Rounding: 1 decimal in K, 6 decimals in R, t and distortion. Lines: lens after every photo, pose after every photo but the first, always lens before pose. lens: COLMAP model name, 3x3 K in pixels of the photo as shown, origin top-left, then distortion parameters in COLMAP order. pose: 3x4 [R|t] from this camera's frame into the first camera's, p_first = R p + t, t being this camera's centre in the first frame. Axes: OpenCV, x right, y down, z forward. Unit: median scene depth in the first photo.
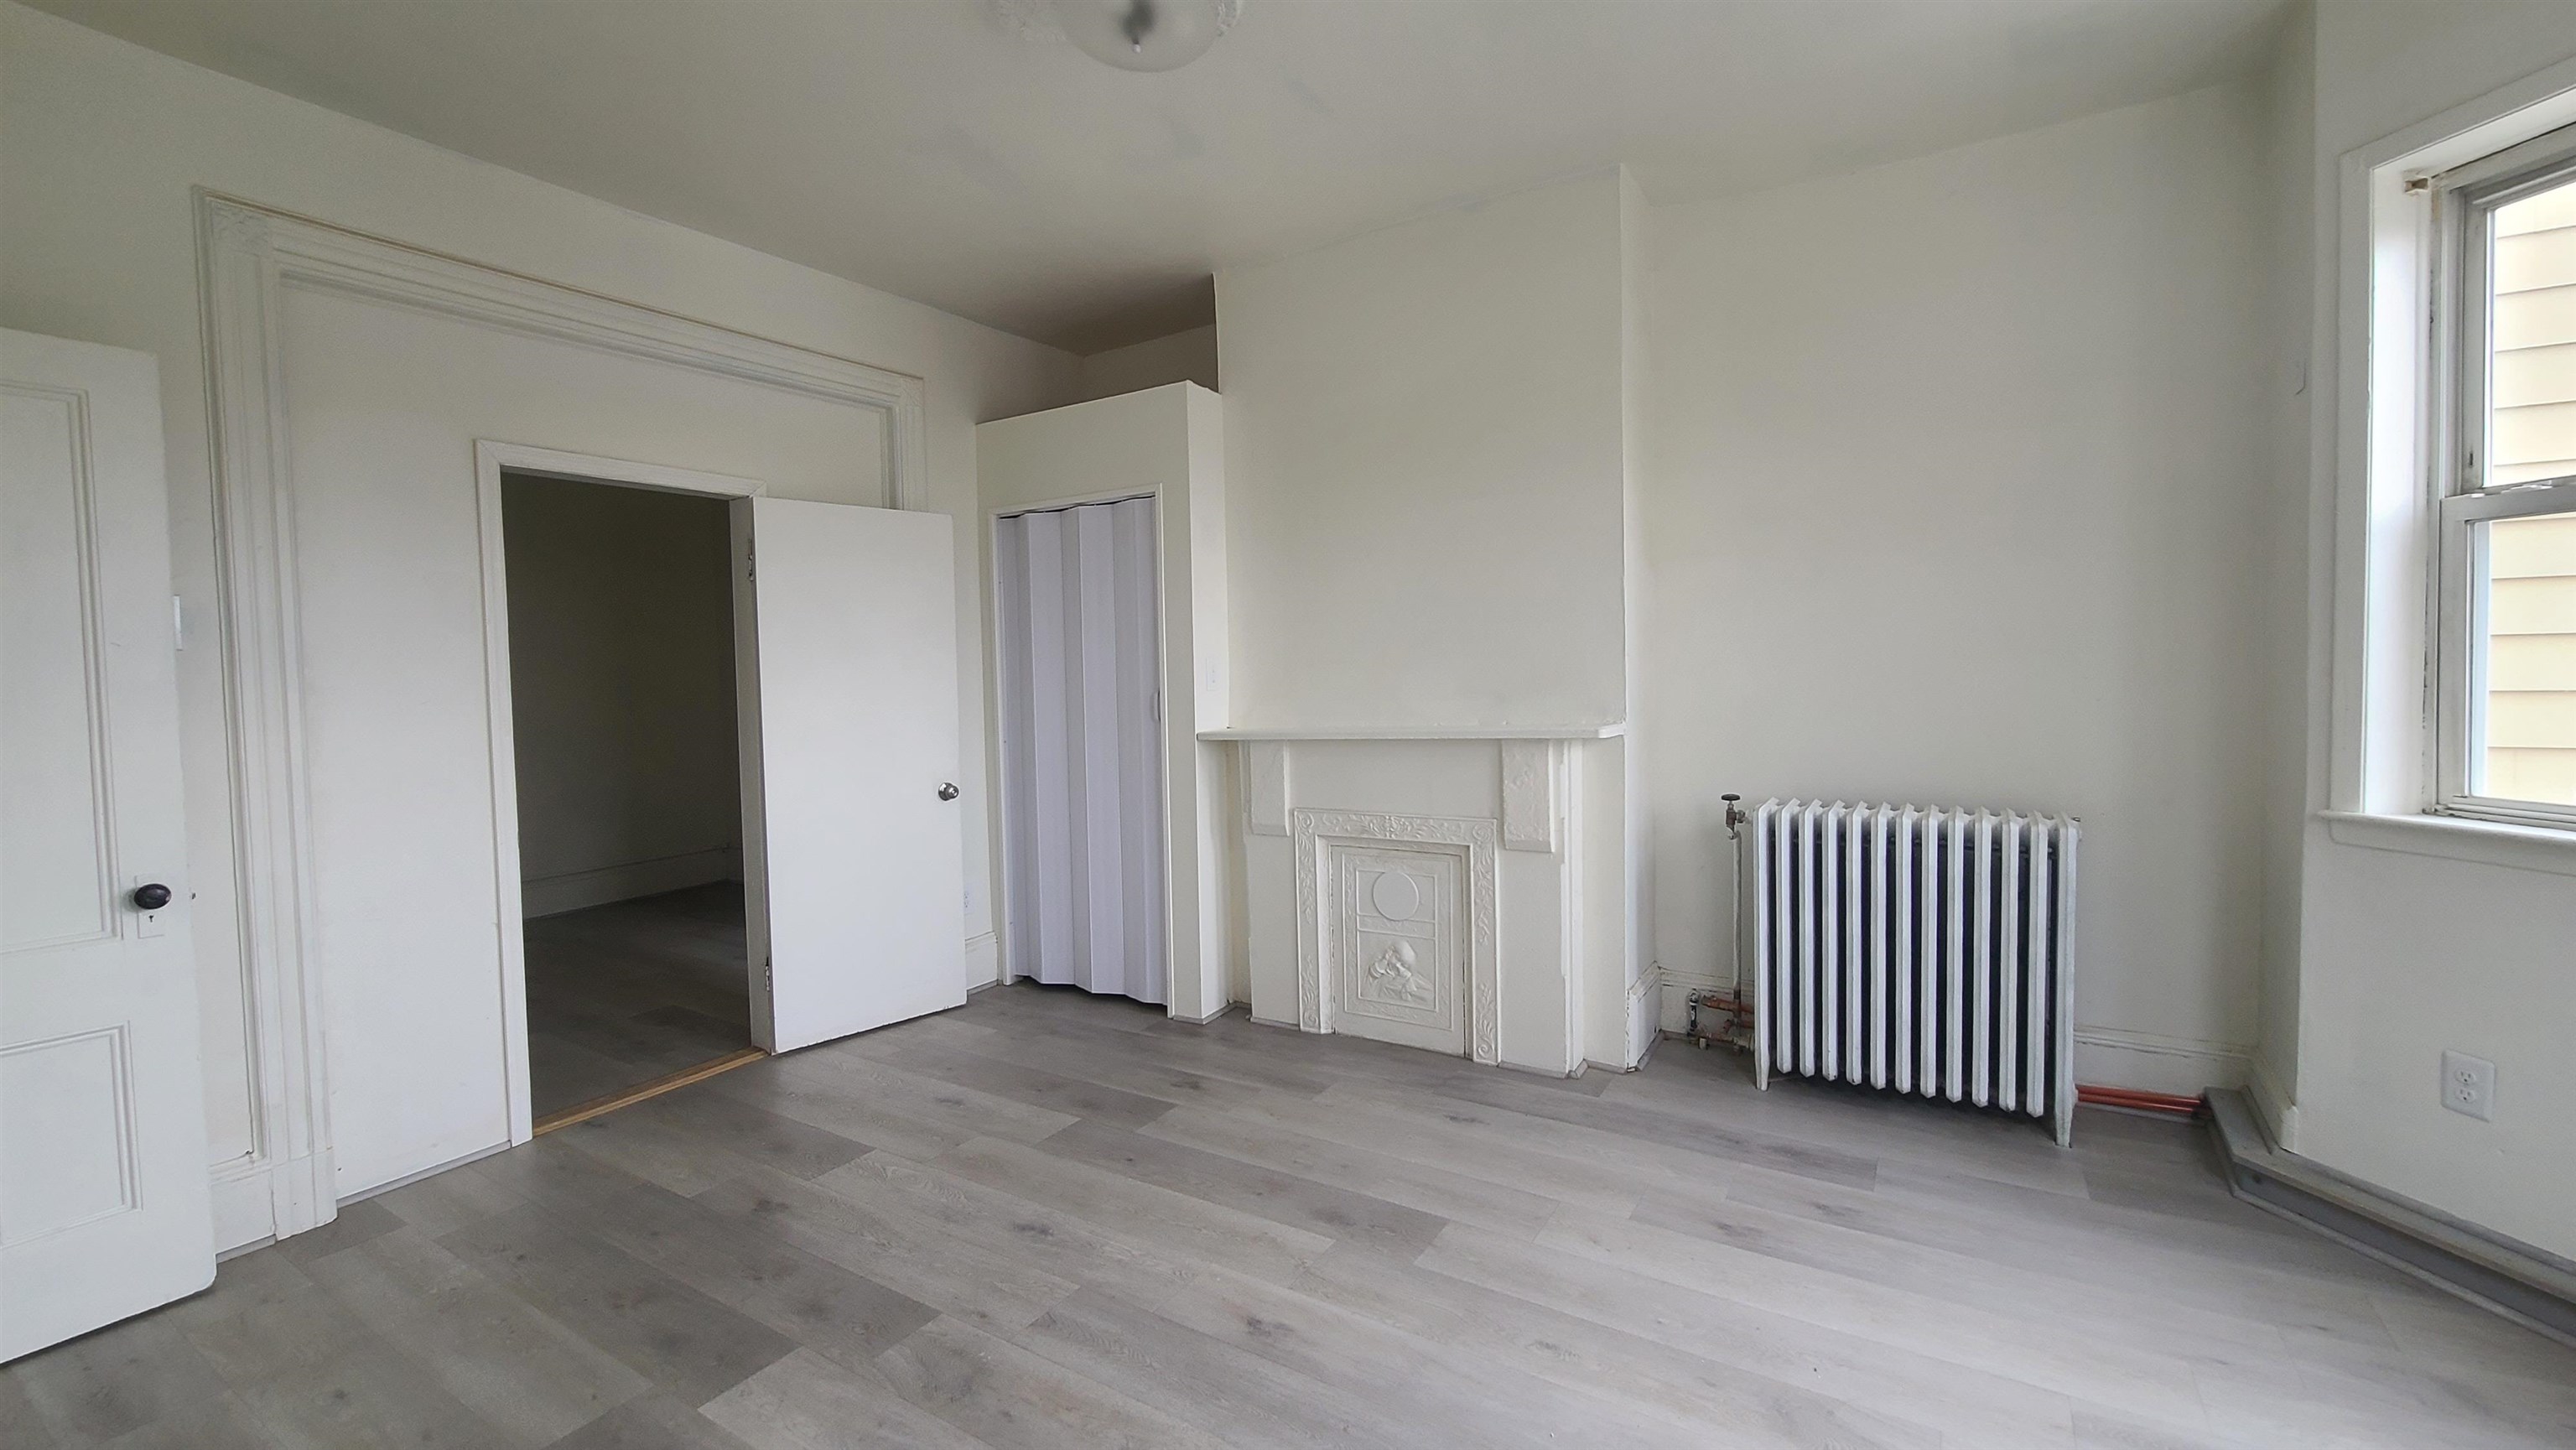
lens RADIAL K [[1057.5, 0, 1272.5], [0, 1057.5, 712.1], [0, 0, 1]] dist [-0.007588, -0.000502]
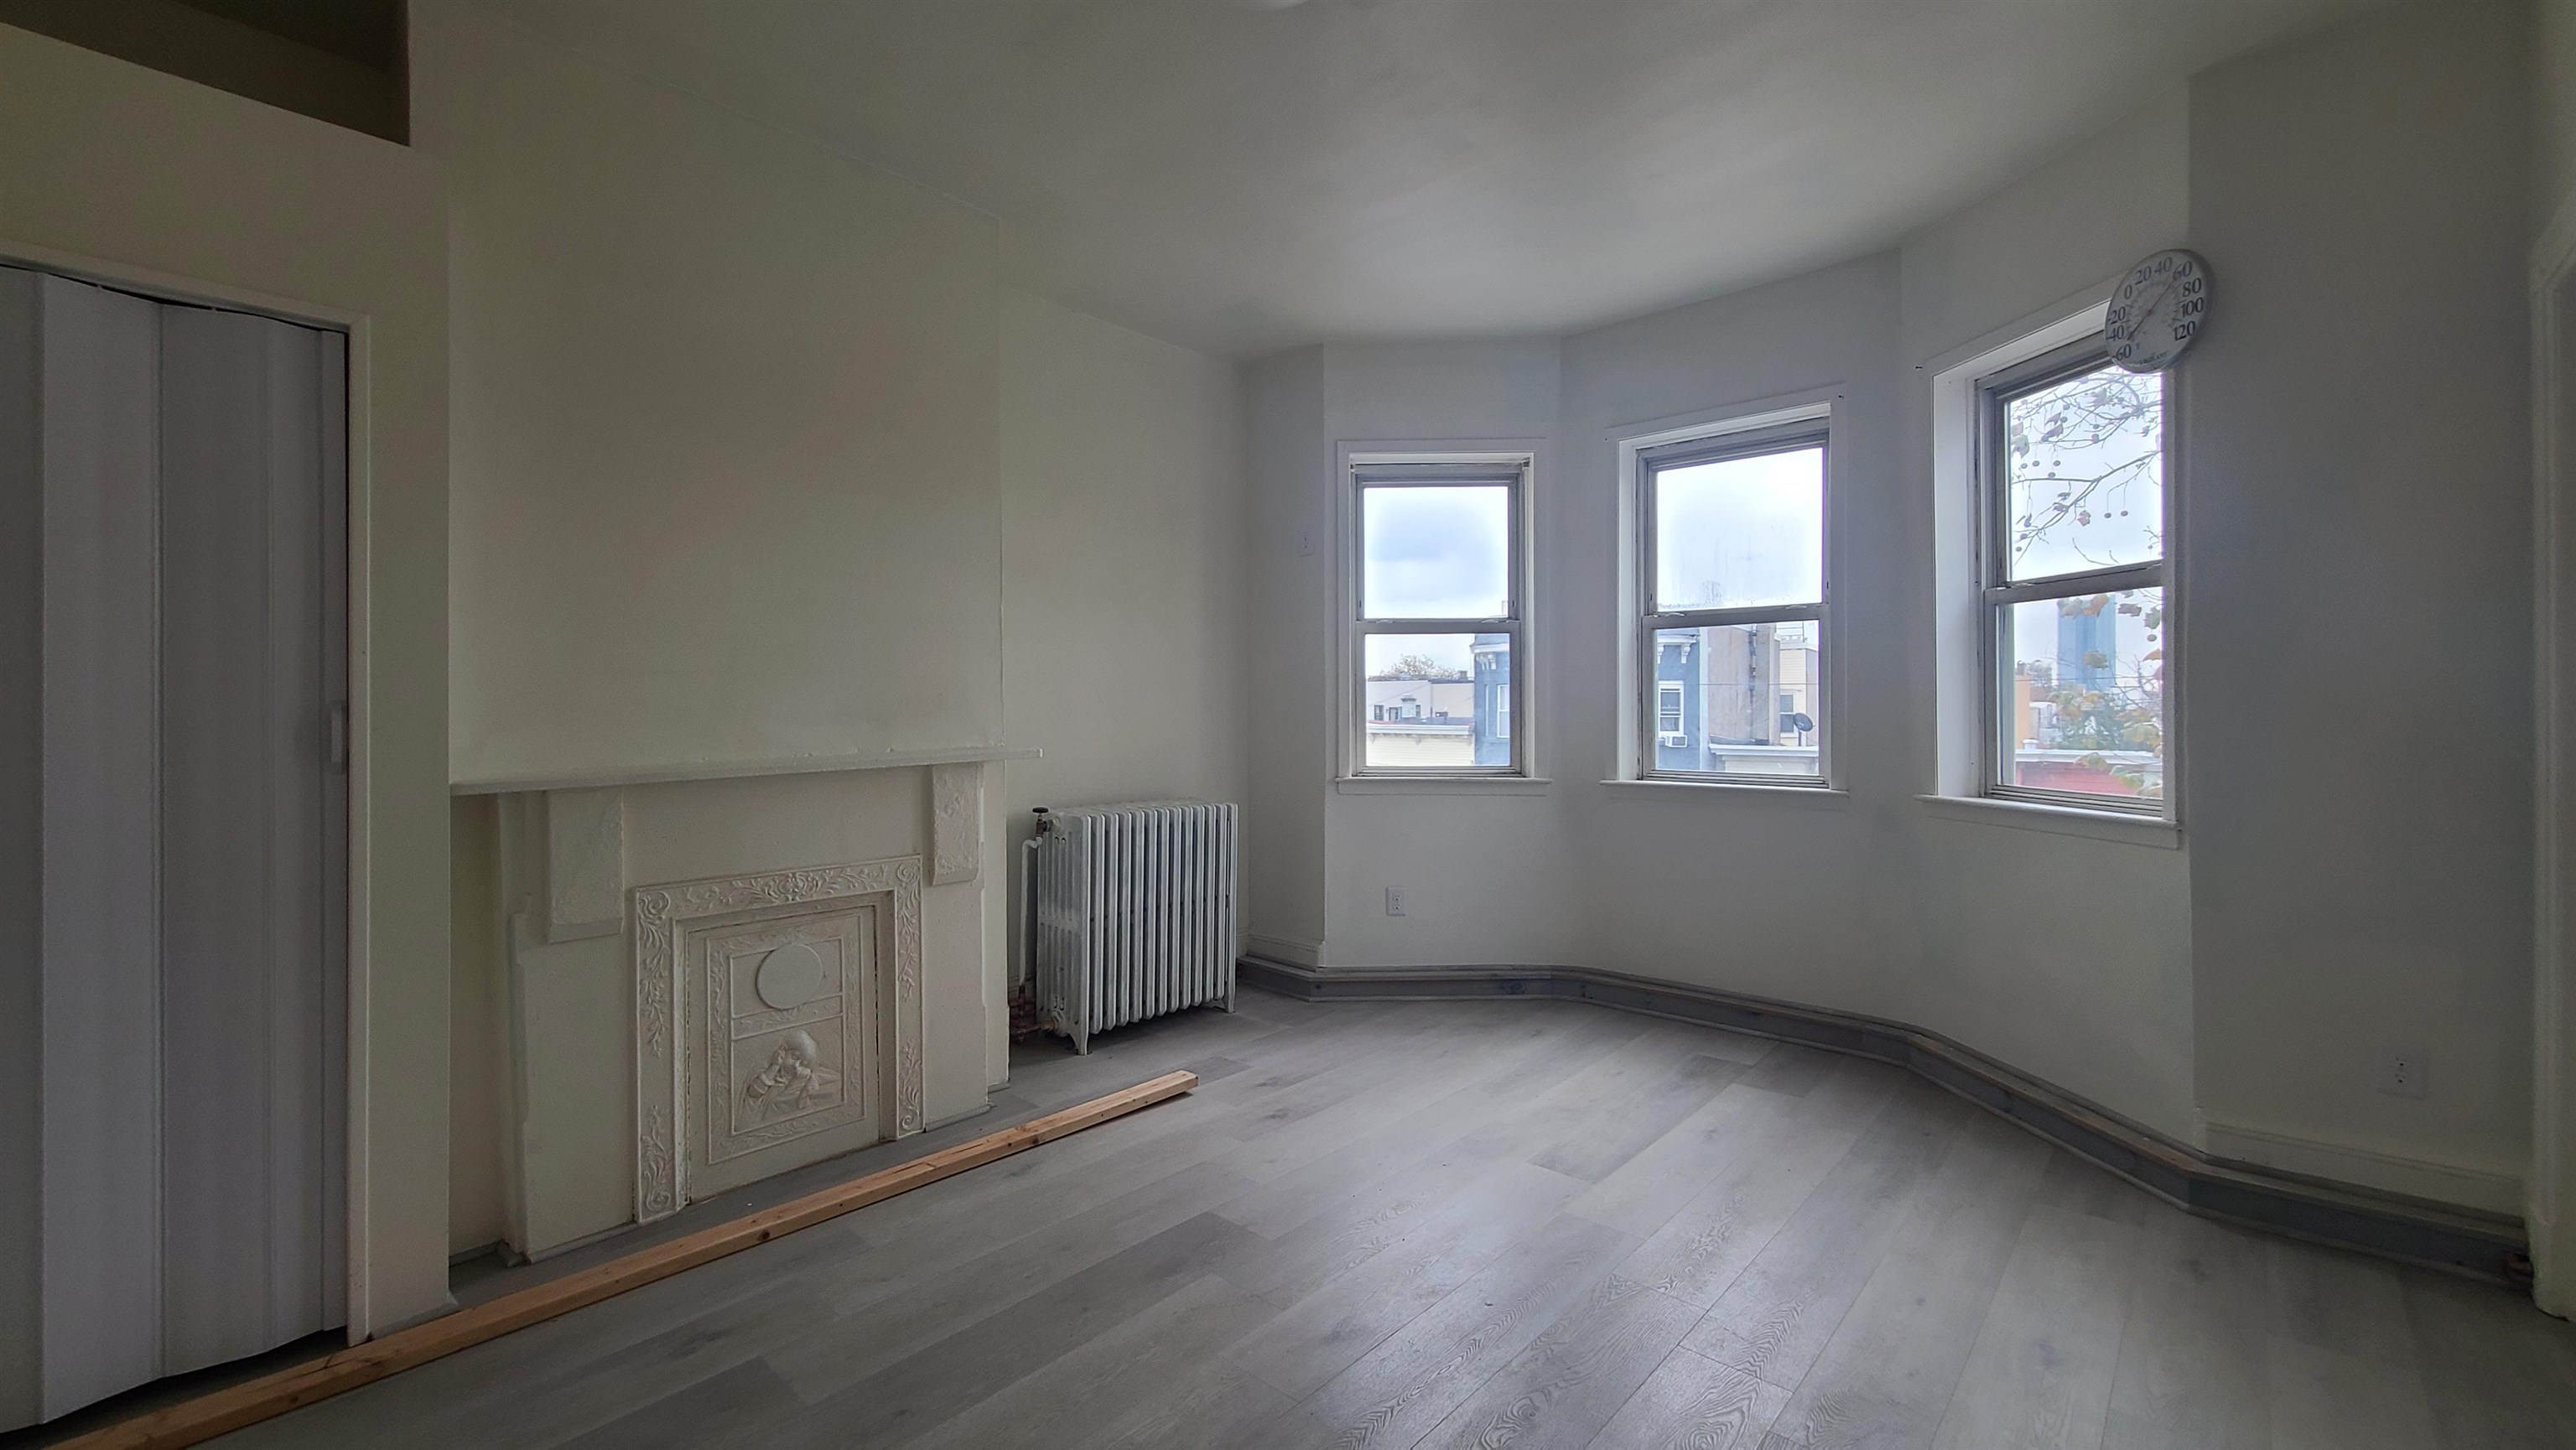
lens RADIAL K [[1057.5, 0, 1272.5], [0, 1057.5, 712.1], [0, 0, 1]] dist [-0.007588, -0.000502]
pose [[0.168090, 0.021152, 0.985545, -0.621733], [0.039188, 0.998836, -0.028121, 0.016323], [-0.984992, 0.043348, 0.167065, 0.539801]]
